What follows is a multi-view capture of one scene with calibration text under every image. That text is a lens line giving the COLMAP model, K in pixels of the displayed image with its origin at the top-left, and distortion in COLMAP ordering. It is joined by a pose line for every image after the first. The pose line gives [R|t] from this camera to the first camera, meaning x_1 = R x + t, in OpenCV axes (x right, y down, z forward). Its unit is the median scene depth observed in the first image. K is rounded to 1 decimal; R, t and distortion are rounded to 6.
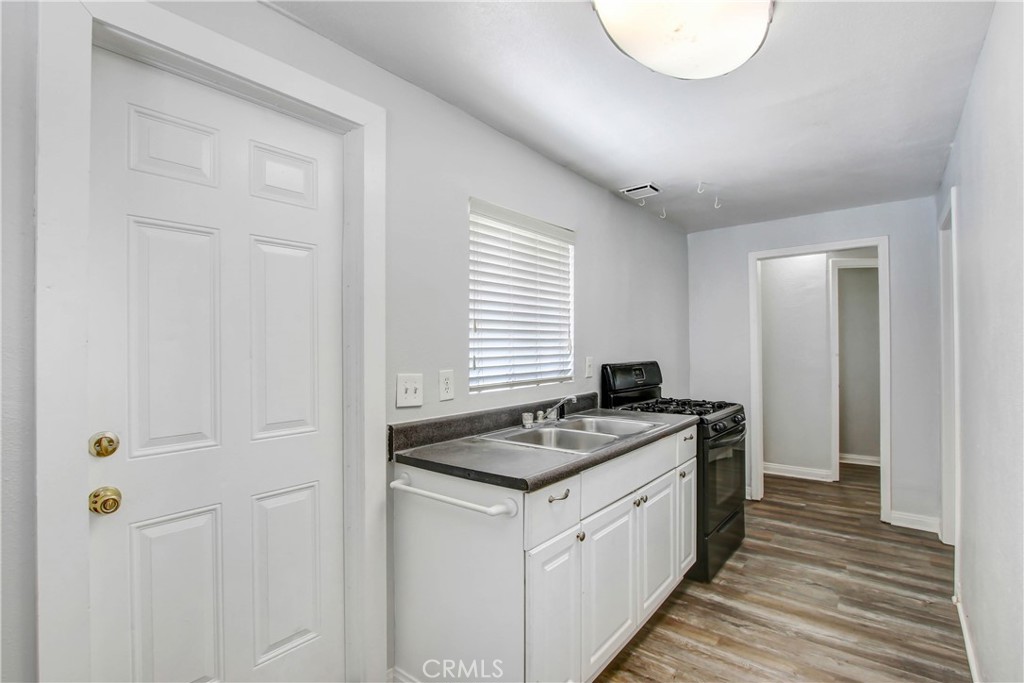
lens RADIAL K [[484.6, 0, 512.0], [0, 484.6, 341.5], [0, 0, 1]] dist [-0.001052, -0.000257]
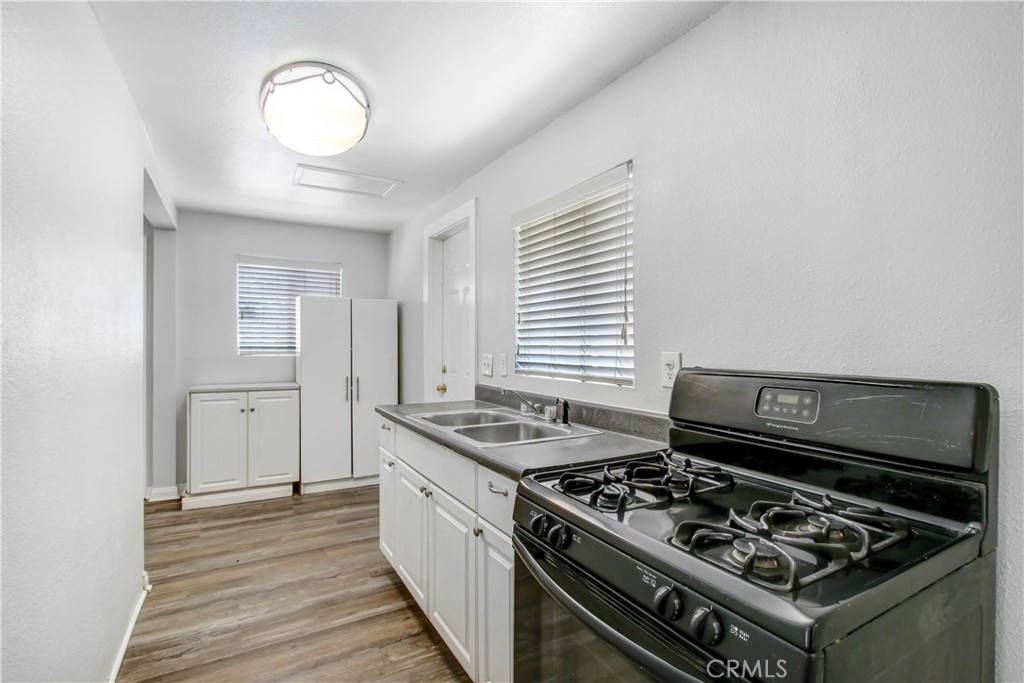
lens RADIAL K [[484.6, 0, 512.0], [0, 484.6, 341.5], [0, 0, 1]] dist [-0.001052, -0.000257]
pose [[-0.371700, -0.006519, -0.928330, 1.112467], [0.000892, 0.999972, -0.007379, 0.034283], [0.928352, -0.003571, -0.371684, 1.522192]]
